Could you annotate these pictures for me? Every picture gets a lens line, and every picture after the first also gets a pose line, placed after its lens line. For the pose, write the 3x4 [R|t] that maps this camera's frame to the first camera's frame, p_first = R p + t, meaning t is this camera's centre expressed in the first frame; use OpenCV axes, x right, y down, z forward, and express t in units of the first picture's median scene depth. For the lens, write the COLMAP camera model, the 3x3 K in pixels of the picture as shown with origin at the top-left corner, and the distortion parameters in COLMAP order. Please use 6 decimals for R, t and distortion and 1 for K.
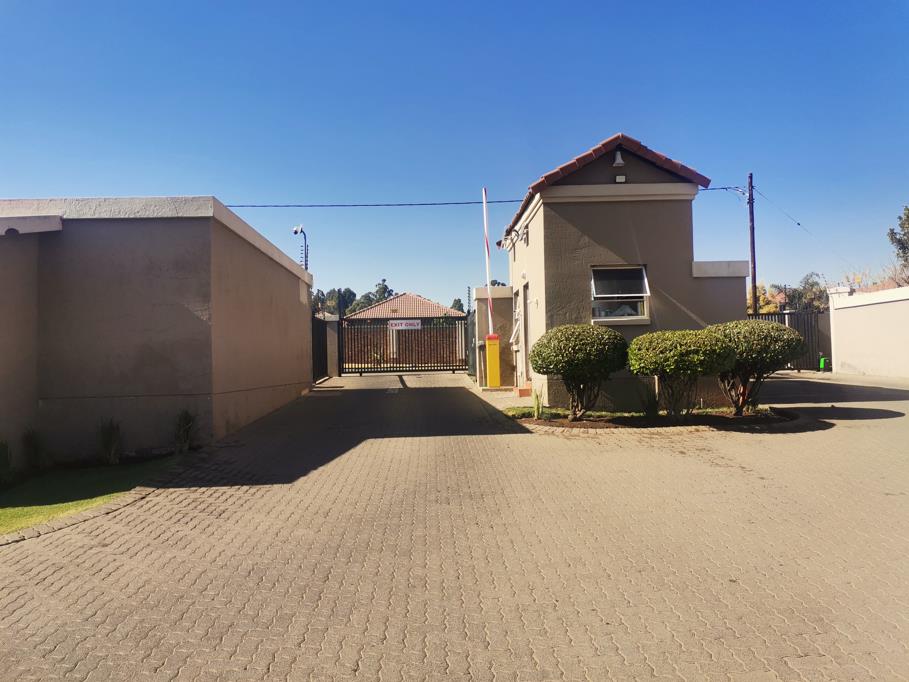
lens RADIAL K [[628.4, 0, 454.5], [0, 628.4, 341.0], [0, 0, 1]] dist [-0.002053, 0.000266]
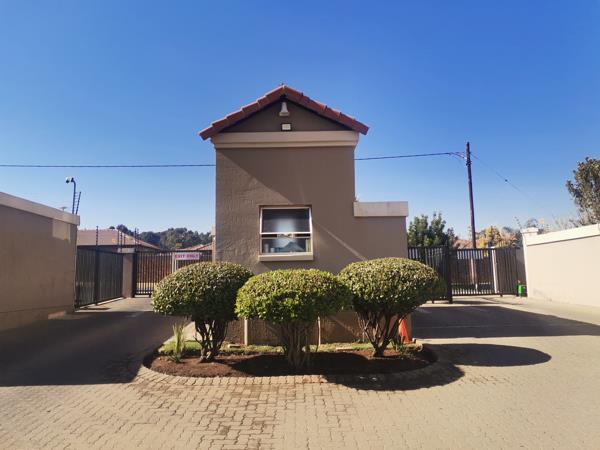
lens RADIAL K [[414.8, 0, 300.0], [0, 414.8, 225.0], [0, 0, 1]] dist [-0.002053, 0.000266]
pose [[0.999672, 0.003405, -0.025375, 0.304883], [-0.005777, 0.995555, -0.094004, -0.020323], [0.024942, 0.094119, 0.995248, 0.297033]]
